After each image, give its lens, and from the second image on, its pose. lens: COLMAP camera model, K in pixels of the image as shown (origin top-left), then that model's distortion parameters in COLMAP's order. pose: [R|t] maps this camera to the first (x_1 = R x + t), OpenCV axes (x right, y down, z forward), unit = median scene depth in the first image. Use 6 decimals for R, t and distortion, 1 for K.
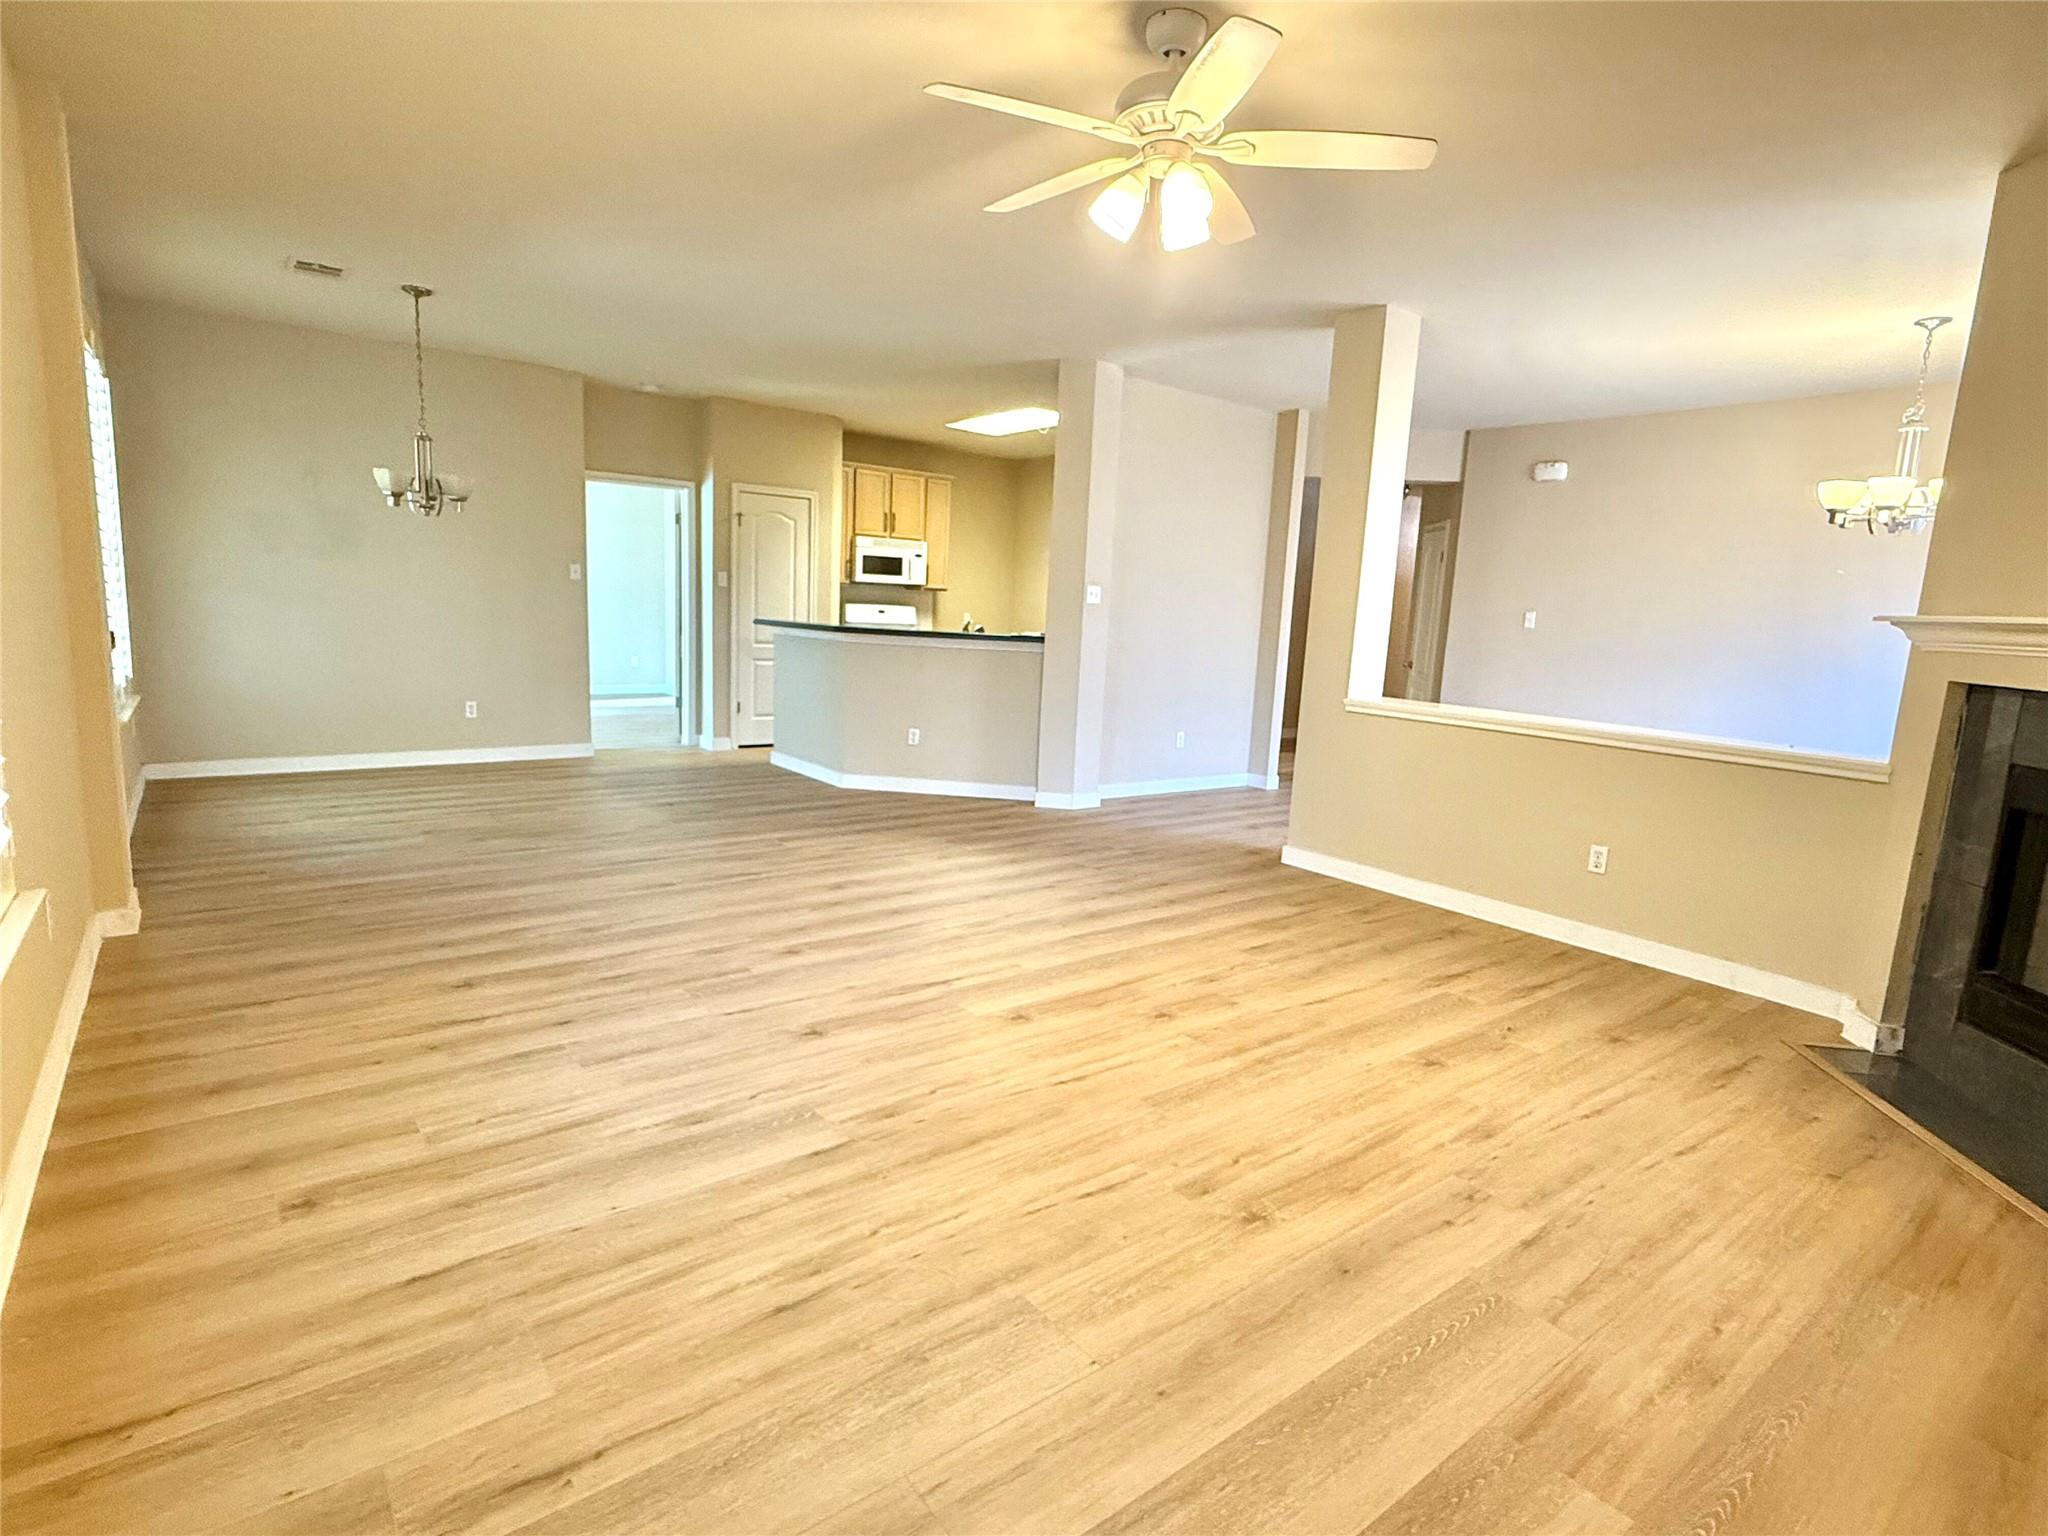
lens RADIAL K [[1032.6, 0, 1020.8], [0, 1032.6, 770.5], [0, 0, 1]] dist [-0.001669, -0.000145]
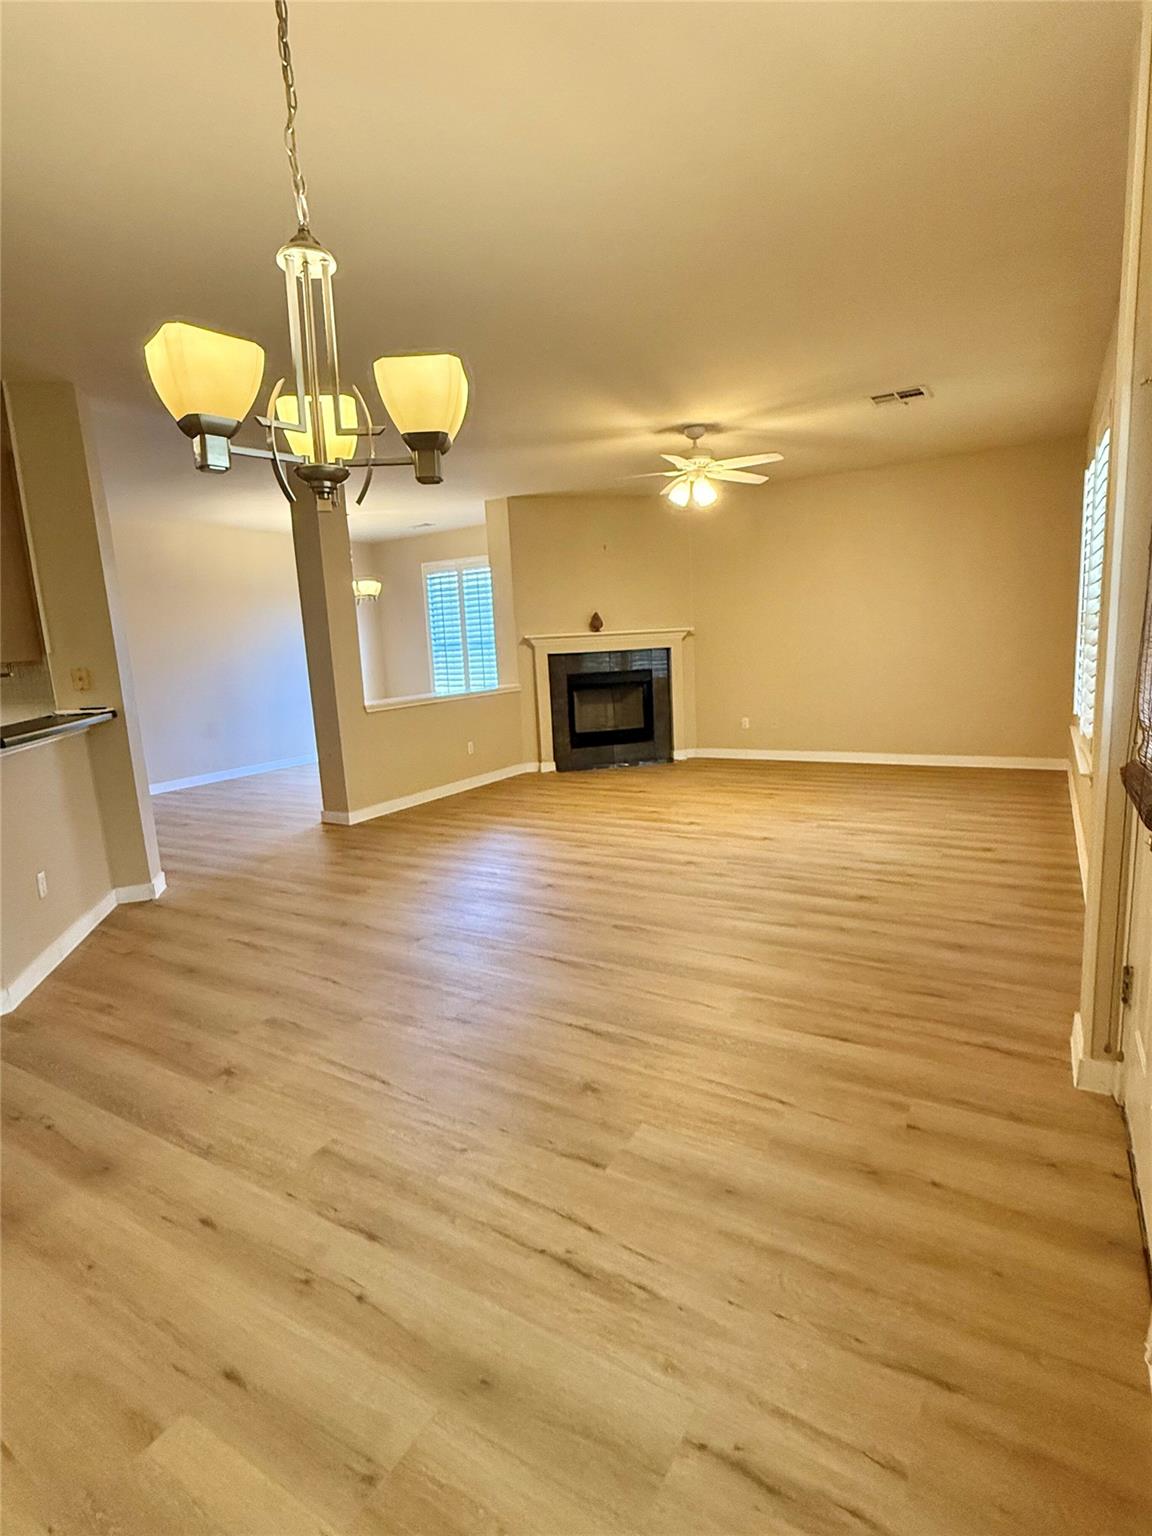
lens RADIAL K [[774.5, 0, 574.3], [0, 774.5, 767.1], [0, 0, 1]] dist [-0.001669, -0.000145]
pose [[-0.371103, -0.183057, 0.910370, -1.325486], [0.176141, 0.948701, 0.262567, -0.342393], [-0.911733, 0.257793, -0.319821, 1.624544]]
